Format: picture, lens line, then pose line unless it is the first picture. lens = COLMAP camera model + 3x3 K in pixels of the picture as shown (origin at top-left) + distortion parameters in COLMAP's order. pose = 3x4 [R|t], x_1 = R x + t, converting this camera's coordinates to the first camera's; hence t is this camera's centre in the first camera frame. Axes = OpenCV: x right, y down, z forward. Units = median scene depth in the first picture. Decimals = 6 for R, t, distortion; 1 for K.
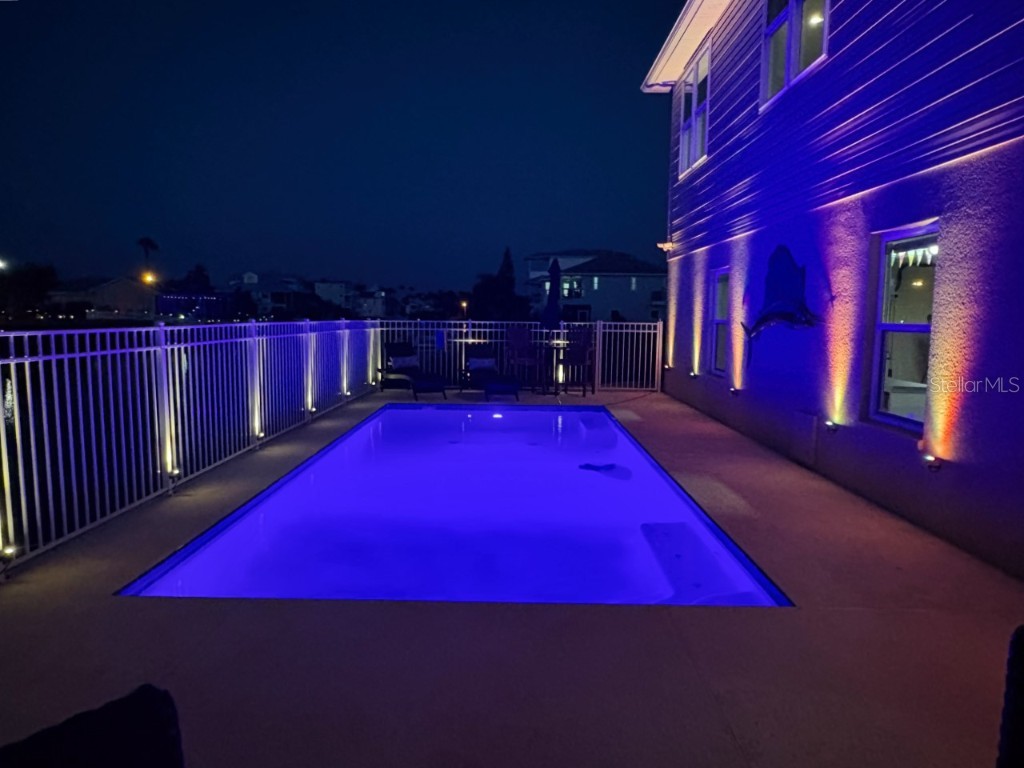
lens RADIAL K [[676.8, 0, 511.3], [0, 676.8, 384.7], [0, 0, 1]] dist [-0.000620, 0.000090]
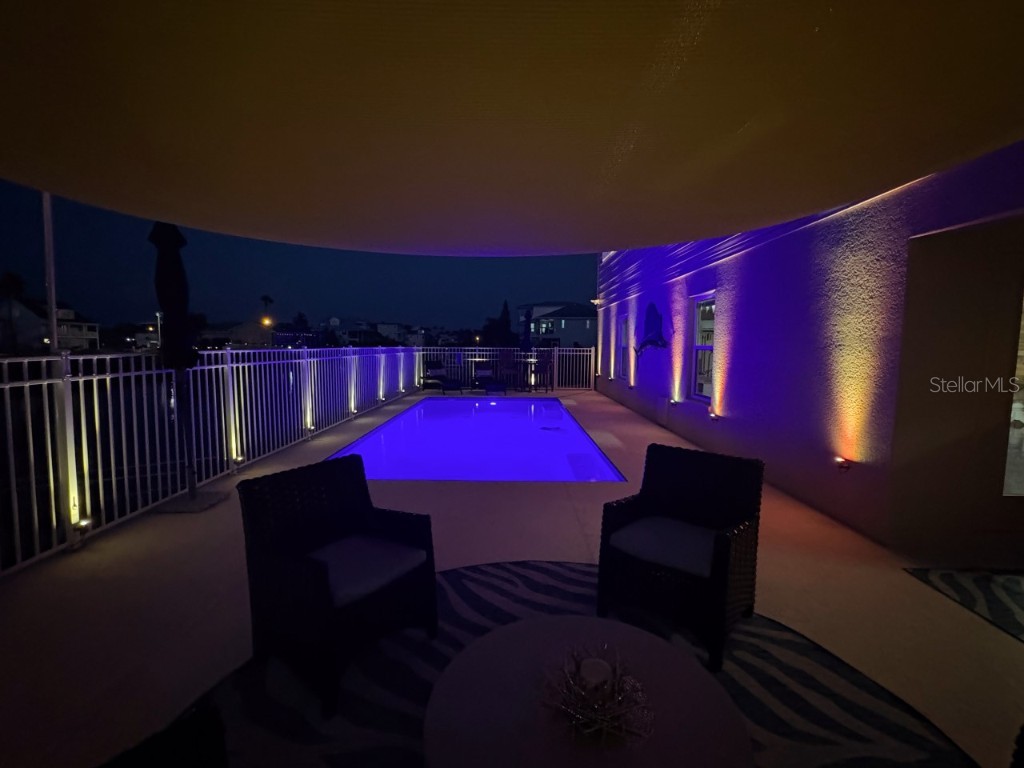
lens RADIAL K [[454.5, 0, 511.9], [0, 454.5, 382.4], [0, 0, 1]] dist [-0.002354, -0.000358]
pose [[0.999968, -0.005128, 0.006214, 0.021044], [0.005259, 0.999760, -0.021244, 0.018468], [-0.006104, 0.021276, 0.999755, -0.127832]]
